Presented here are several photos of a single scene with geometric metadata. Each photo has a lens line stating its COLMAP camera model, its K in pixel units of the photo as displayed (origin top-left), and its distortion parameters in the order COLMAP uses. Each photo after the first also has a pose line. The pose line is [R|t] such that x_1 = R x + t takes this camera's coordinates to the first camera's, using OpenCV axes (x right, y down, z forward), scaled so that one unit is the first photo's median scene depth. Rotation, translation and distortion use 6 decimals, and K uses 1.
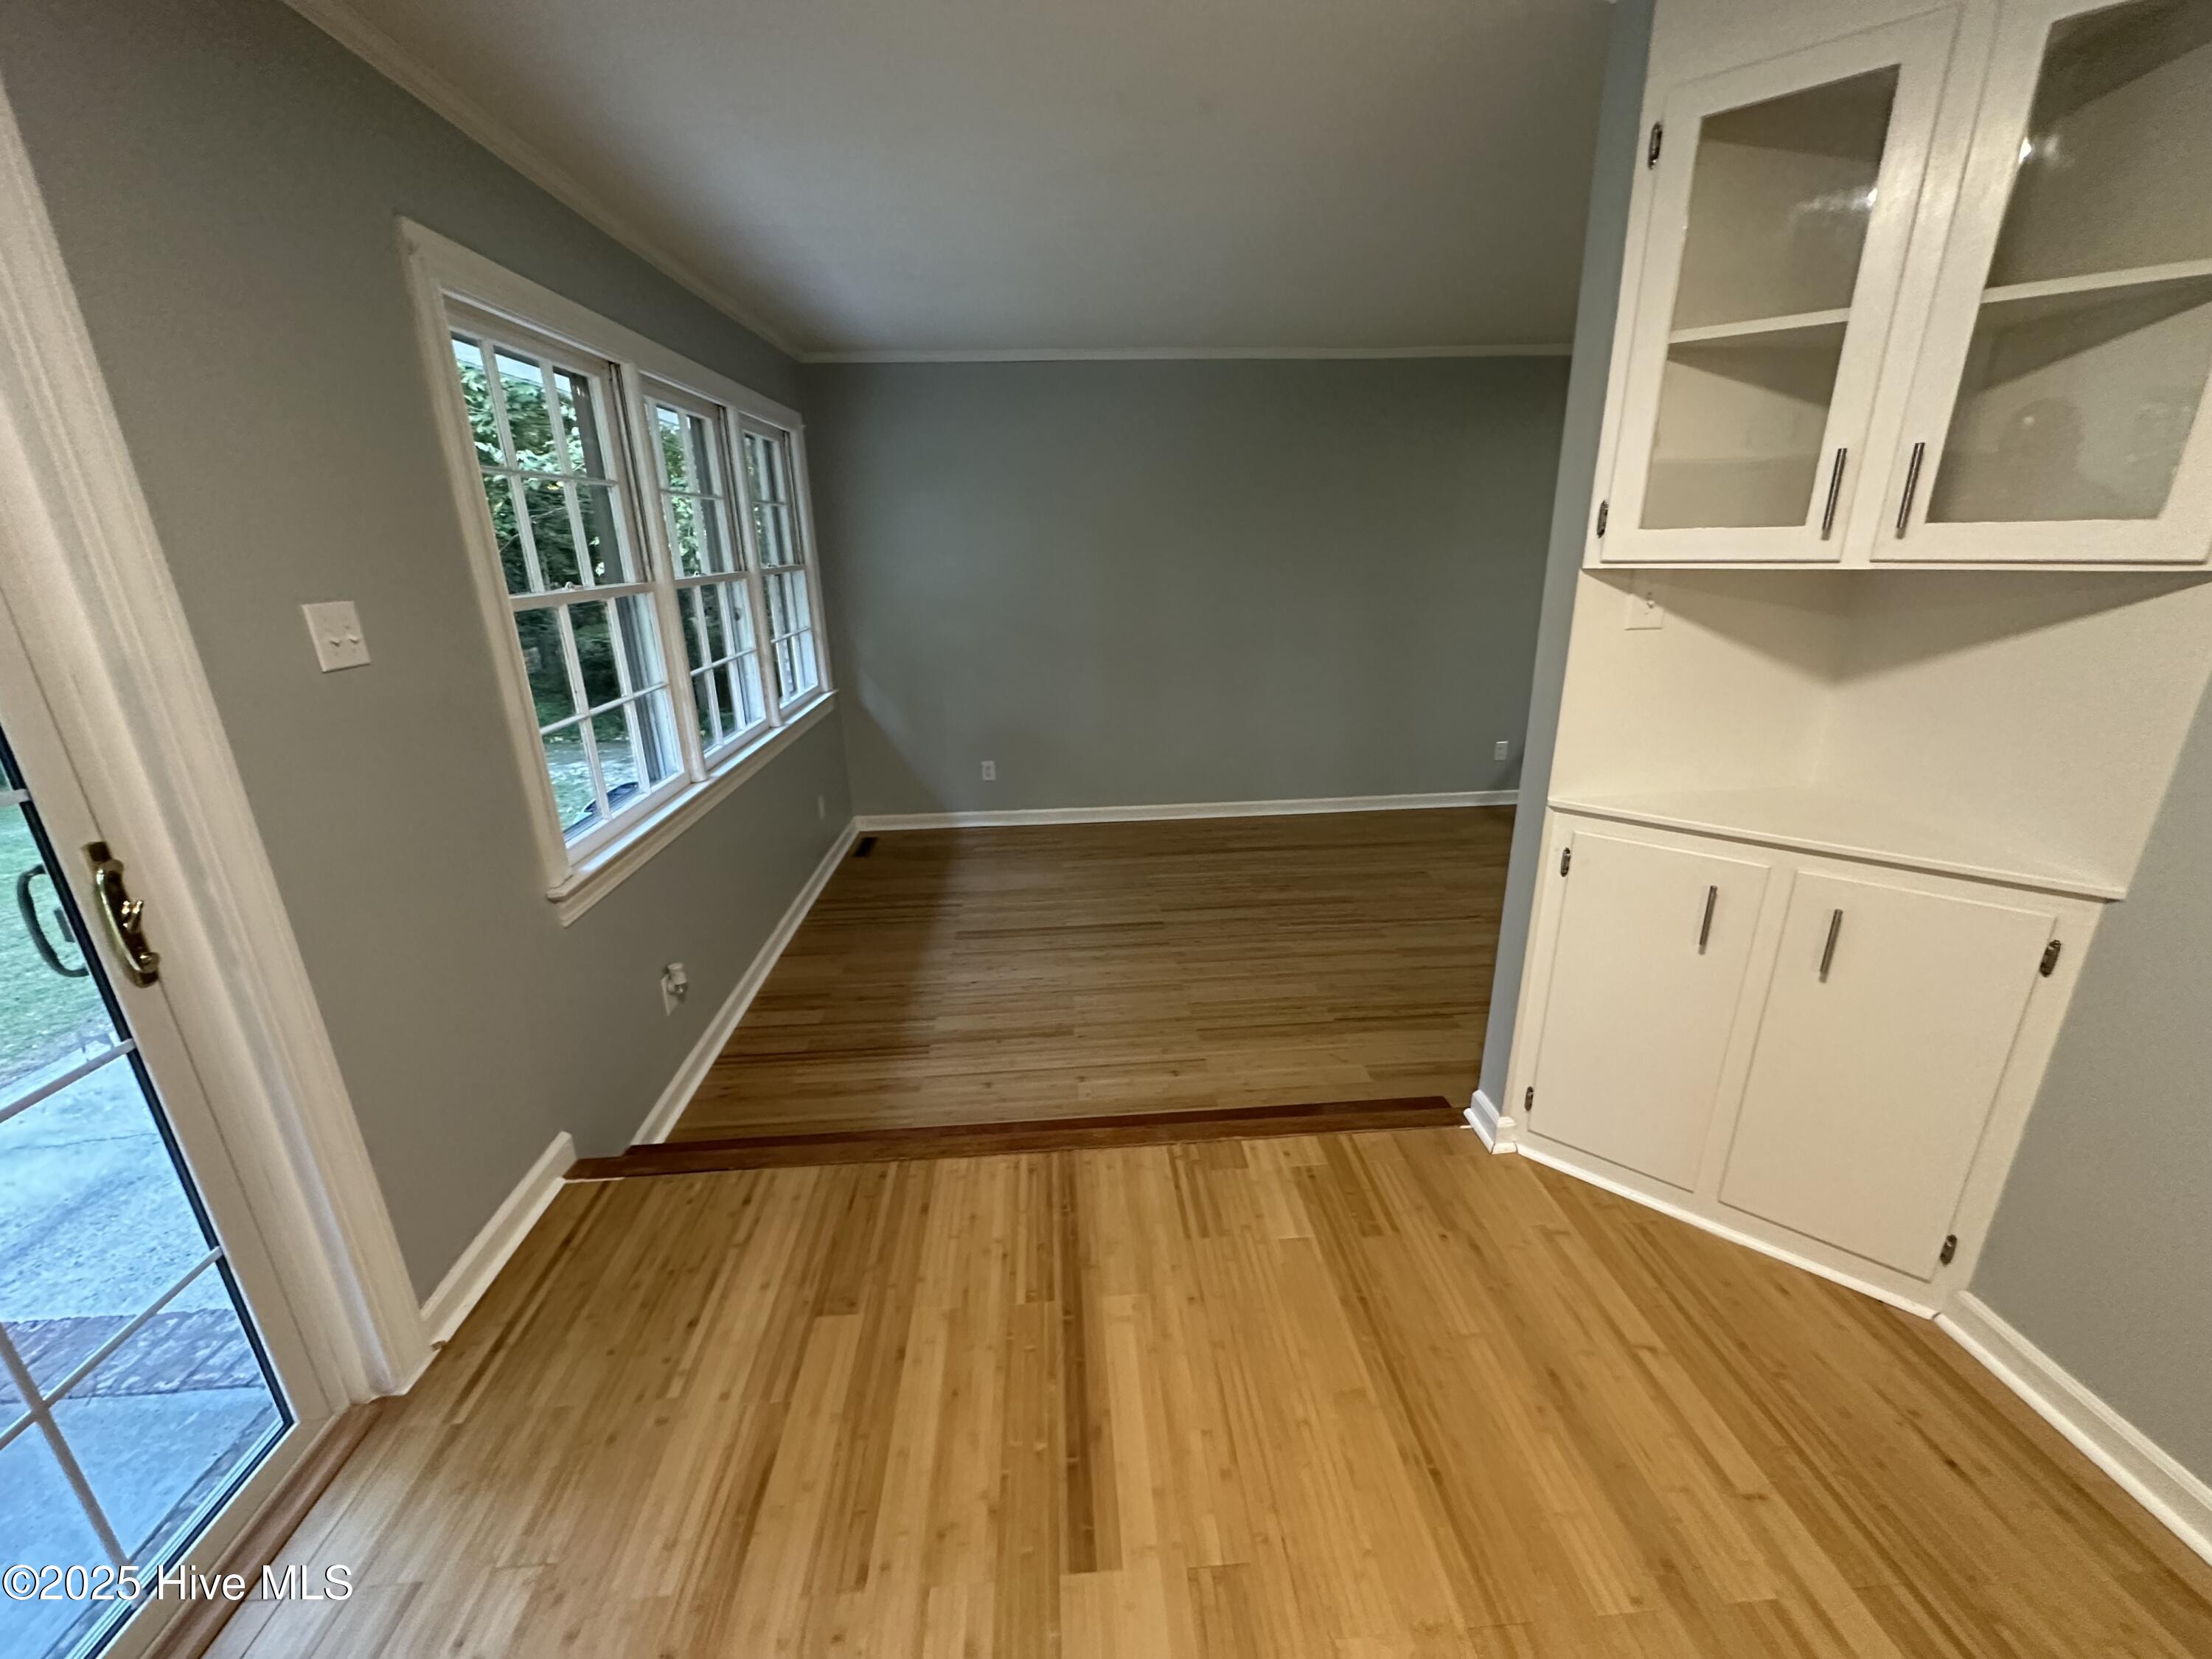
lens RADIAL K [[885.3, 0, 1102.8], [0, 885.3, 827.3], [0, 0, 1]] dist [-0.000569, 0.000455]
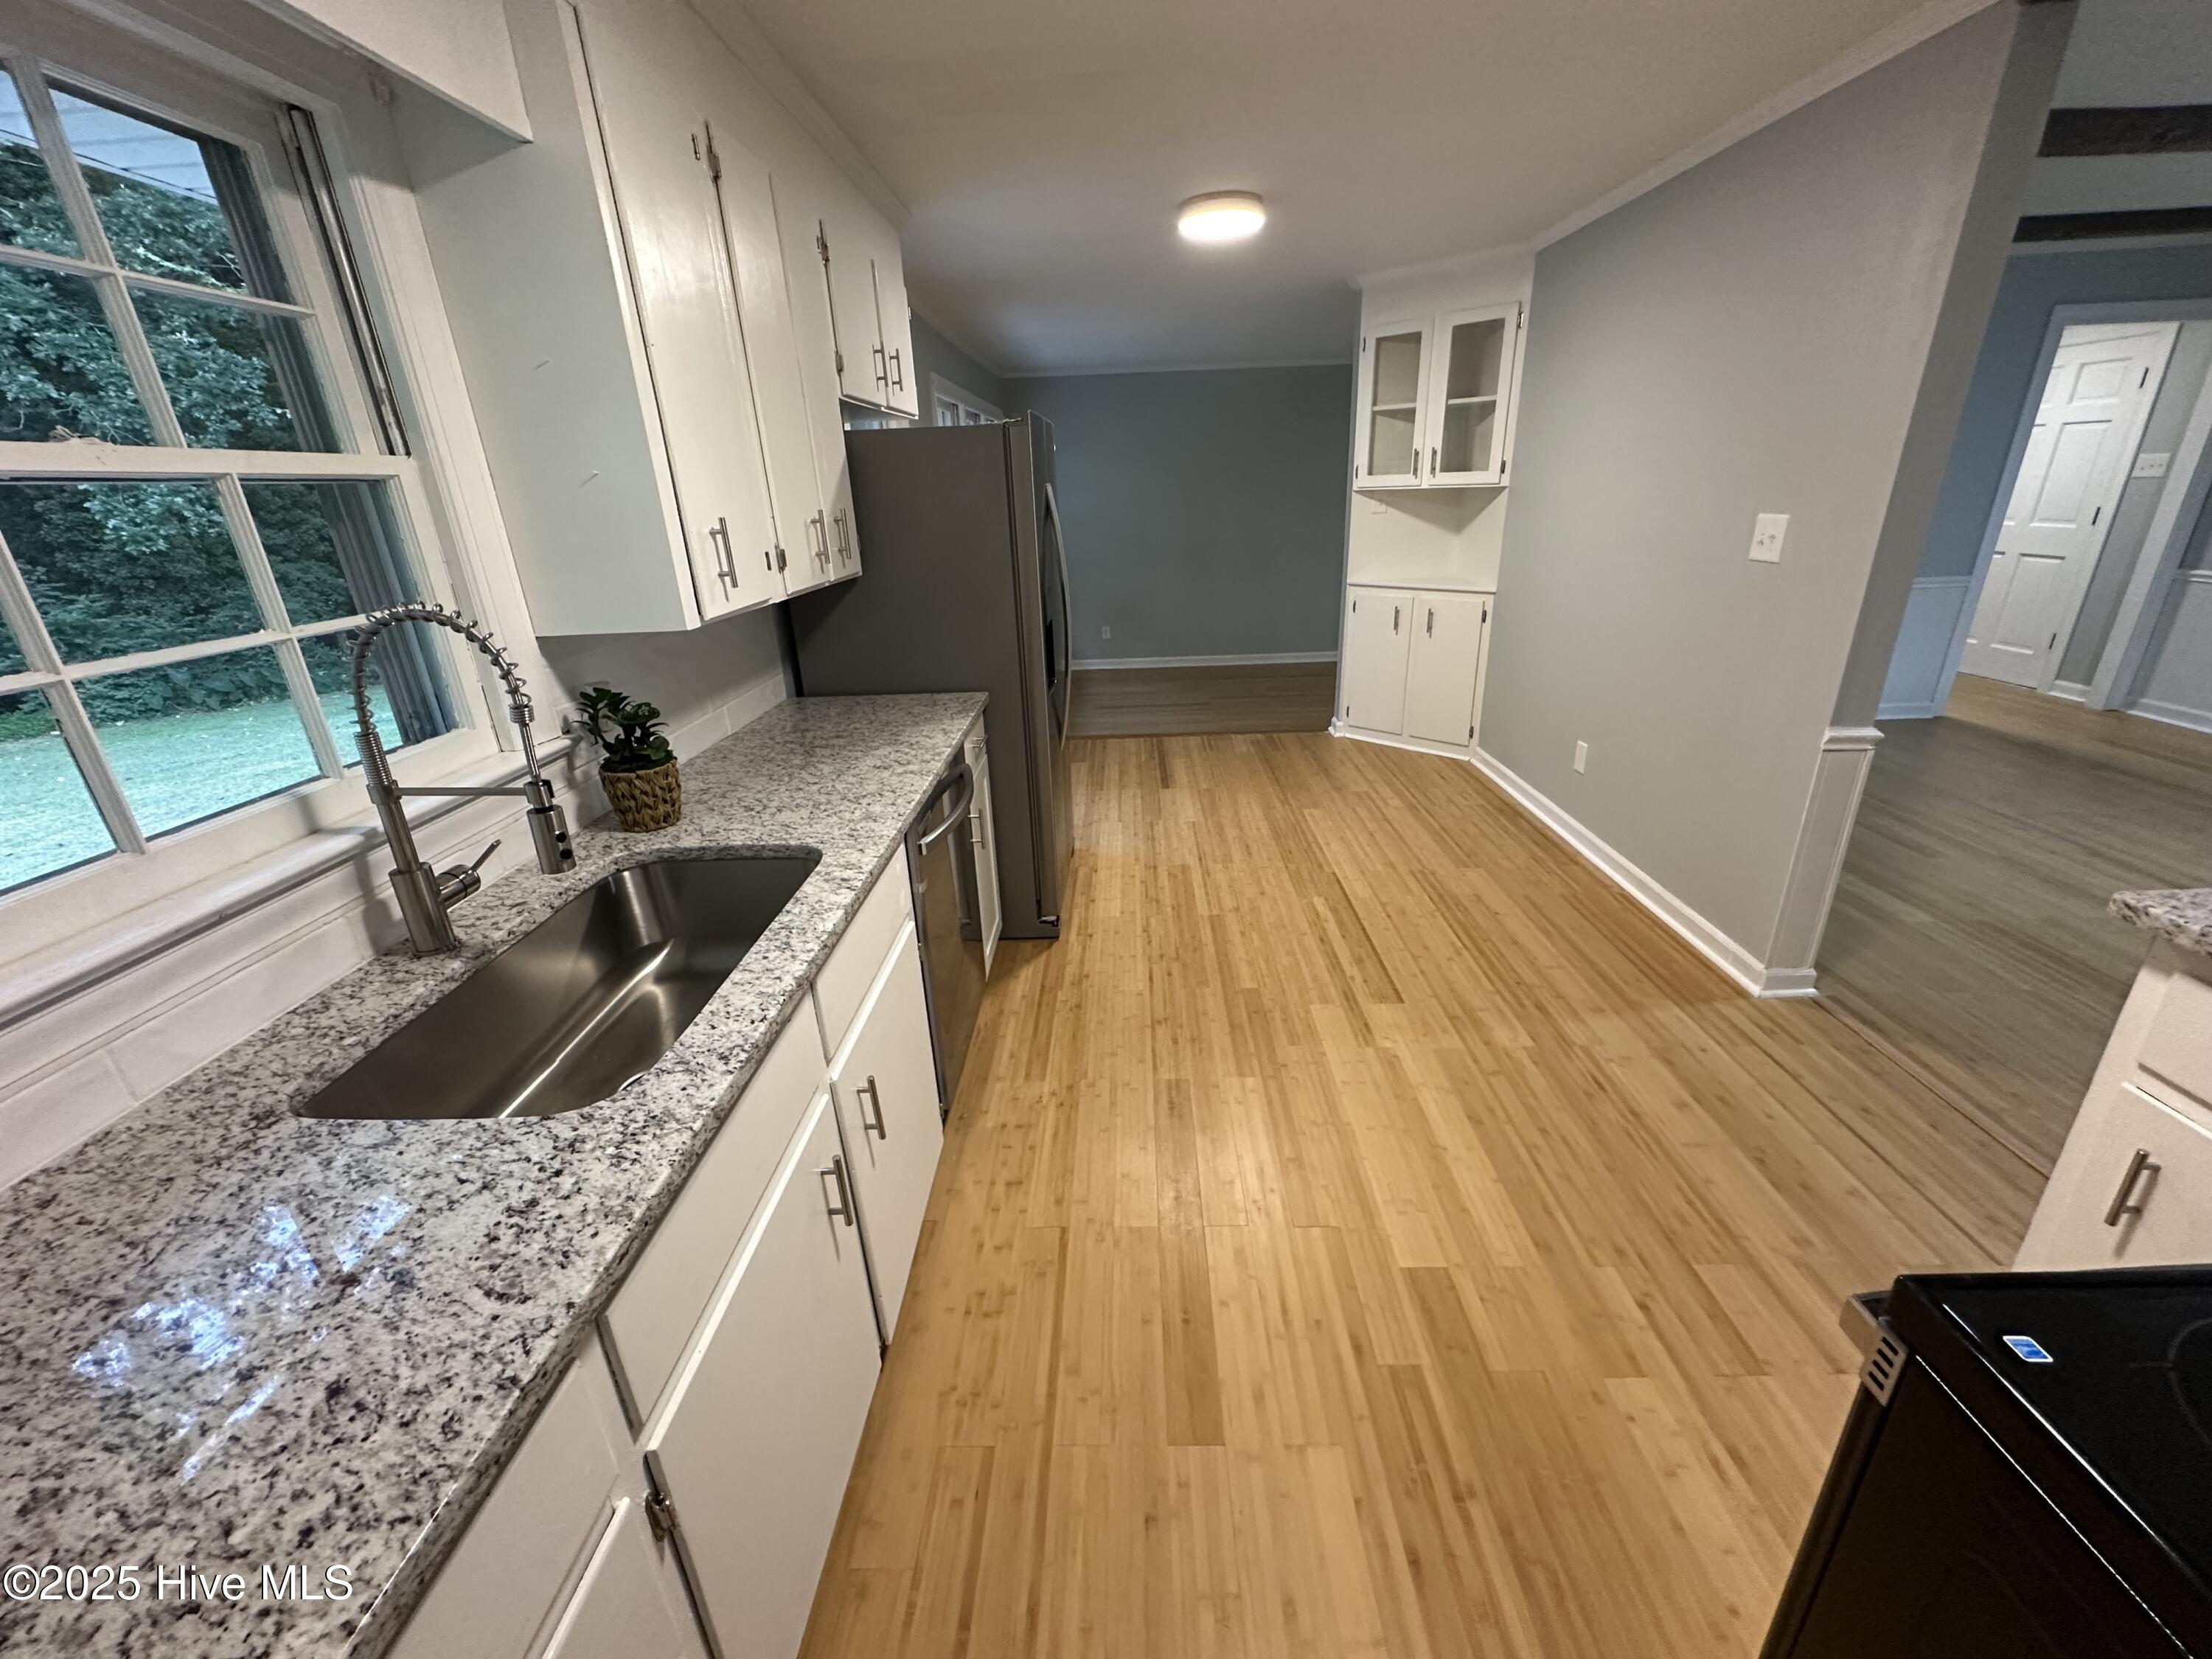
lens RADIAL K [[885.3, 0, 1102.8], [0, 885.3, 827.3], [0, 0, 1]] dist [-0.000569, 0.000455]
pose [[0.996075, 0.015807, -0.087094, 0.026156], [-0.010984, 0.998394, 0.055578, 0.580009], [0.087833, -0.054403, 0.994649, -1.772109]]
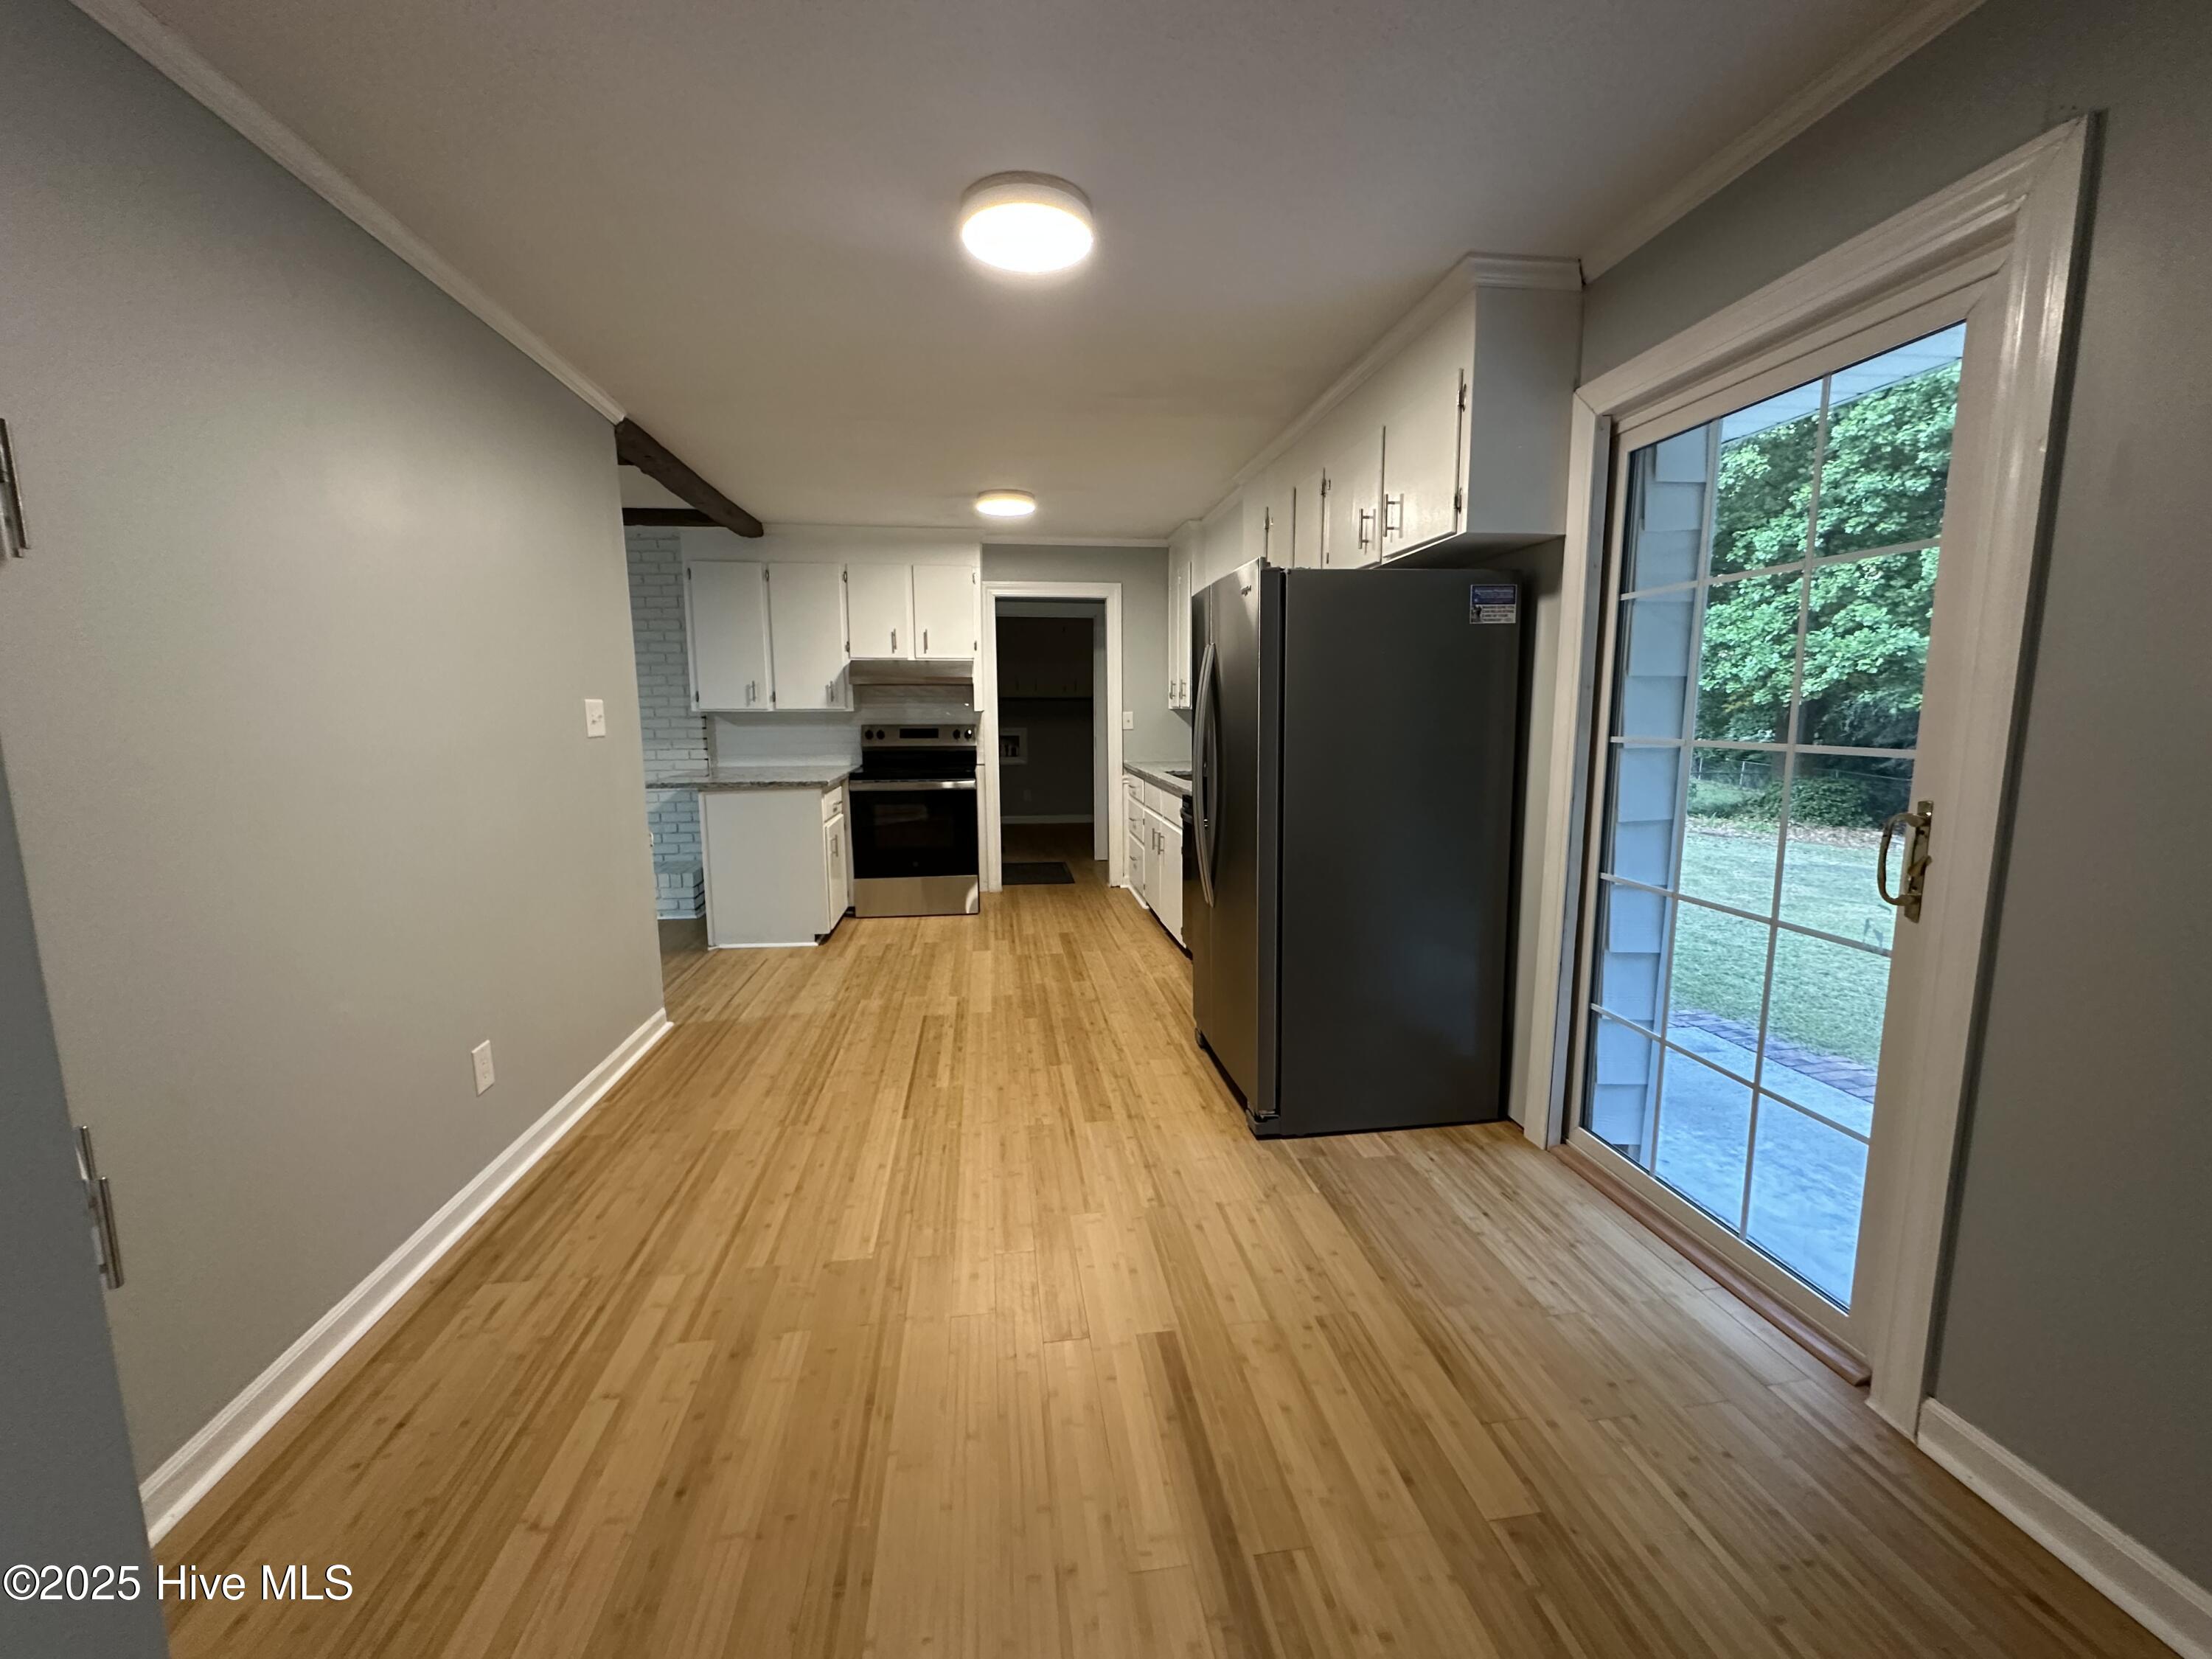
lens RADIAL K [[885.3, 0, 1102.8], [0, 885.3, 827.3], [0, 0, 1]] dist [-0.000569, 0.000455]
pose [[-0.997219, 0.039600, -0.063132, 0.094779], [0.007938, 0.898762, 0.438366, -0.343467], [0.074100, 0.436646, -0.896577, 1.367264]]
